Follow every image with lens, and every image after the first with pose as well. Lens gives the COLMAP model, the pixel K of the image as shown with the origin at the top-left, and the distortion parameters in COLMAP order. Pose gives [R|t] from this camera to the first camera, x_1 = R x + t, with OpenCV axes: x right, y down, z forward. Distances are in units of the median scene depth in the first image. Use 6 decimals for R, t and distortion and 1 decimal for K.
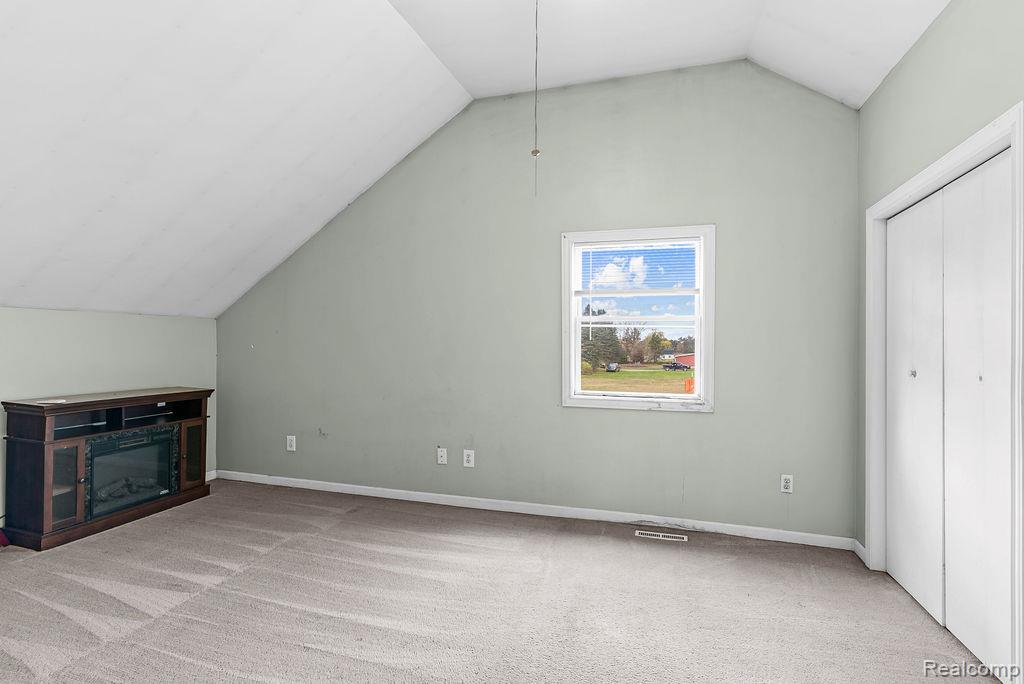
lens RADIAL K [[506.4, 0, 509.5], [0, 506.4, 337.4], [0, 0, 1]] dist [-0.002663, 0.000477]
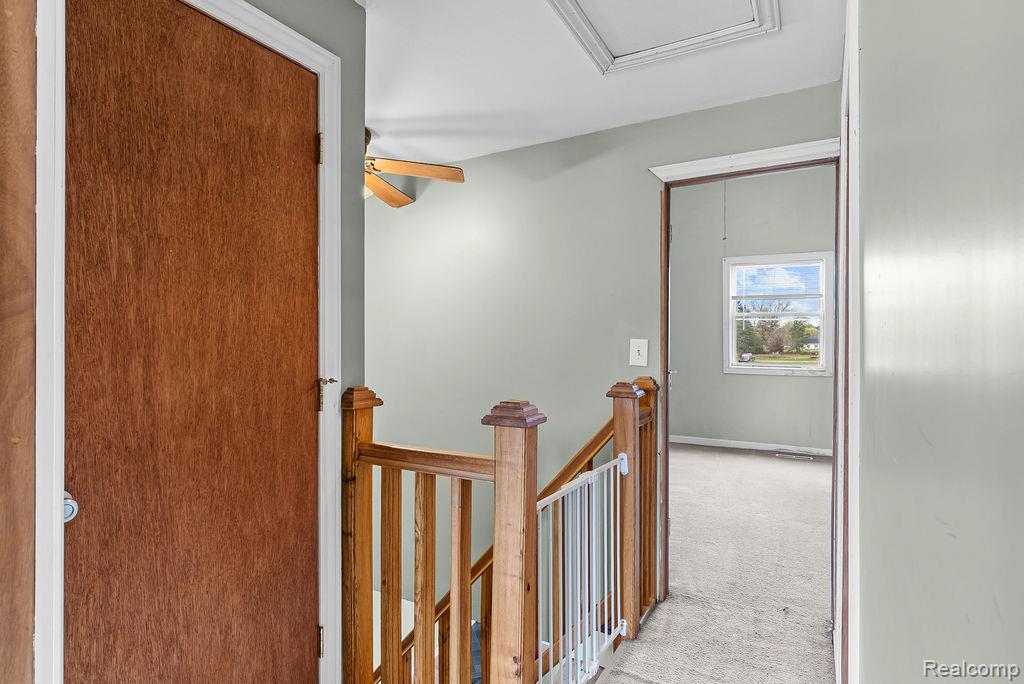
lens RADIAL K [[535.1, 0, 511.8], [0, 535.1, 330.4], [0, 0, 1]] dist [-0.004181, -0.000454]
pose [[0.977798, -0.004397, -0.209502, -0.179293], [0.006384, 0.999941, 0.008807, -0.008784], [0.209451, -0.009949, 0.977769, -0.691655]]
